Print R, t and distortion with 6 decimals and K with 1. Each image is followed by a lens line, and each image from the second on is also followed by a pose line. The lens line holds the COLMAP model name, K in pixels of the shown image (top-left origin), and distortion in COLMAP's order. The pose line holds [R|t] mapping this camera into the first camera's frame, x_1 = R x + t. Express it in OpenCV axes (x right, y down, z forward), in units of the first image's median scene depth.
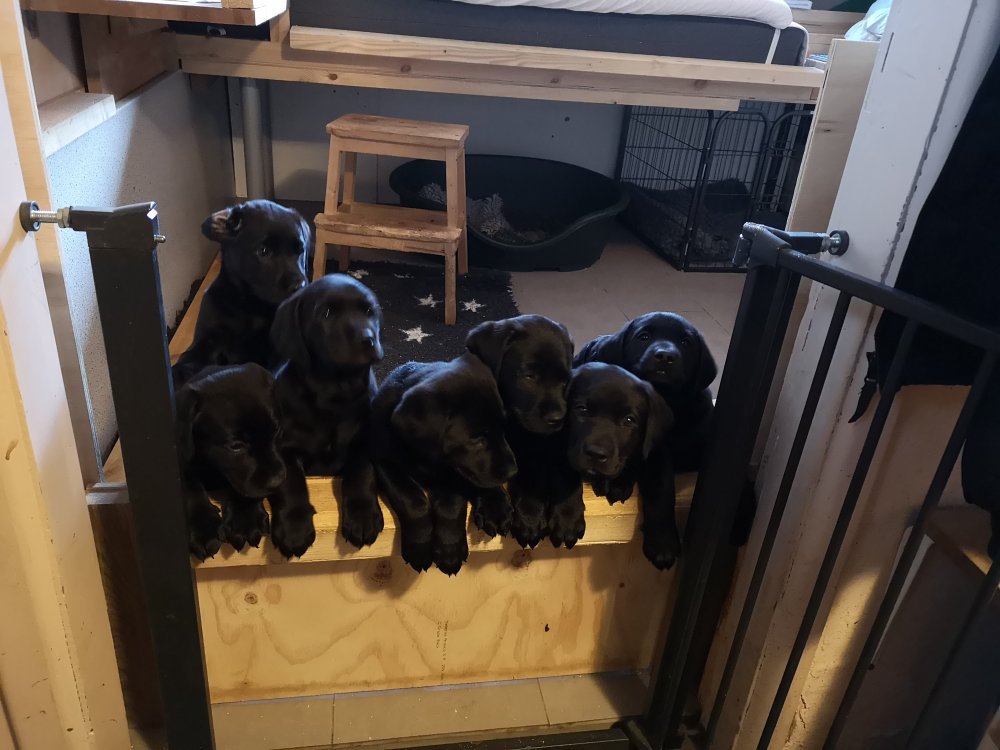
lens RADIAL K [[773.6, 0, 500.1], [0, 773.6, 372.1], [0, 0, 1]] dist [0.029478, -0.013227]
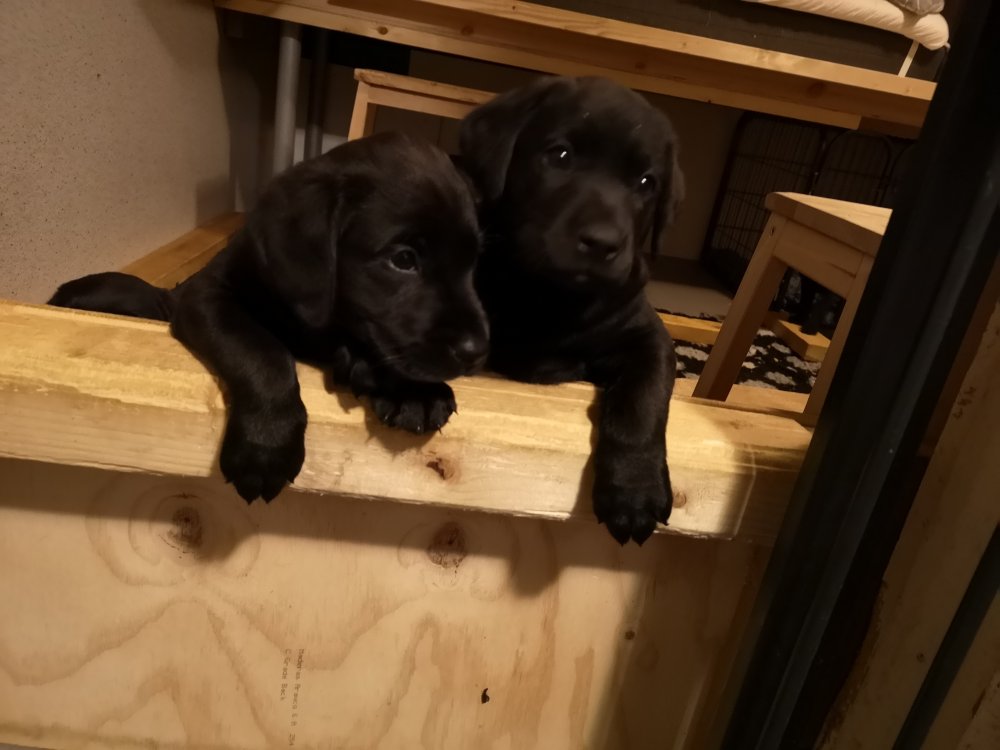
lens RADIAL K [[773.6, 0, 499.9], [0, 773.6, 379.0], [0, 0, 1]] dist [0.029478, -0.013227]
pose [[0.987446, 0.130096, -0.089584, 0.091376], [-0.139423, 0.984411, -0.107216, 0.168409], [0.074239, 0.118360, 0.990192, 0.435385]]
